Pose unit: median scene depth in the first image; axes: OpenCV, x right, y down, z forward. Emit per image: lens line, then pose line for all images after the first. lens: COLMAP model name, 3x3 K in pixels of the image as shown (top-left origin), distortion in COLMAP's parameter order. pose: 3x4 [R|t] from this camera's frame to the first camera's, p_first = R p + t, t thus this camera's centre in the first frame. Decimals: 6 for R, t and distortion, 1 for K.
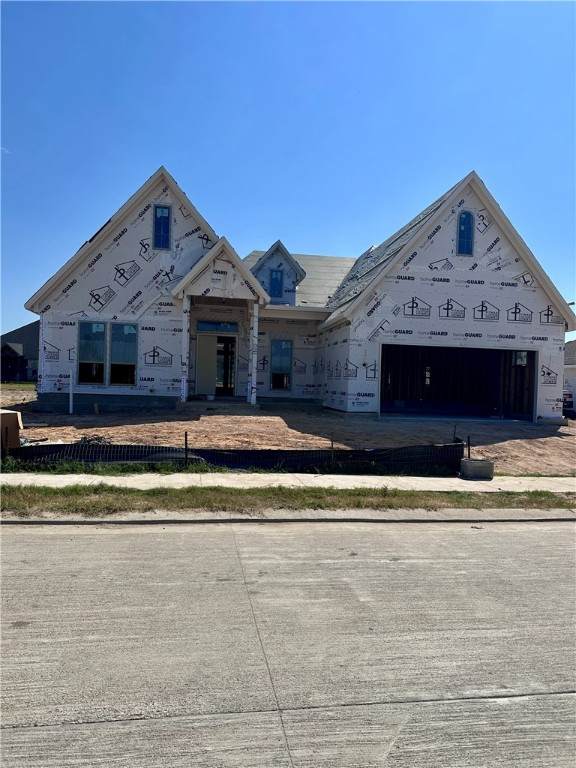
lens RADIAL K [[552.8, 0, 288.0], [0, 552.8, 384.0], [0, 0, 1]] dist [0.188002, -0.379129]
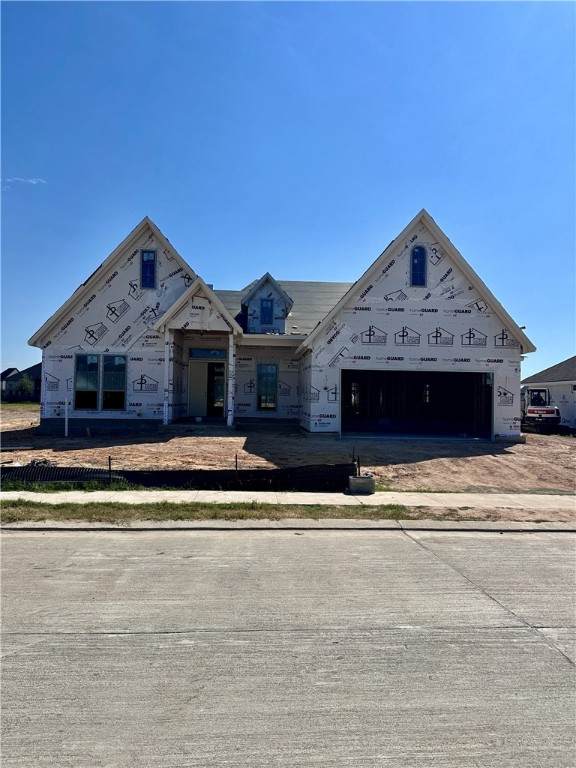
lens RADIAL K [[552.8, 0, 288.0], [0, 552.8, 384.0], [0, 0, 1]] dist [0.188002, -0.379129]
pose [[0.995484, -0.016893, -0.093412, 0.163011], [0.014674, 0.999595, -0.024395, -0.018011], [0.093786, 0.022914, 0.995329, -0.091754]]
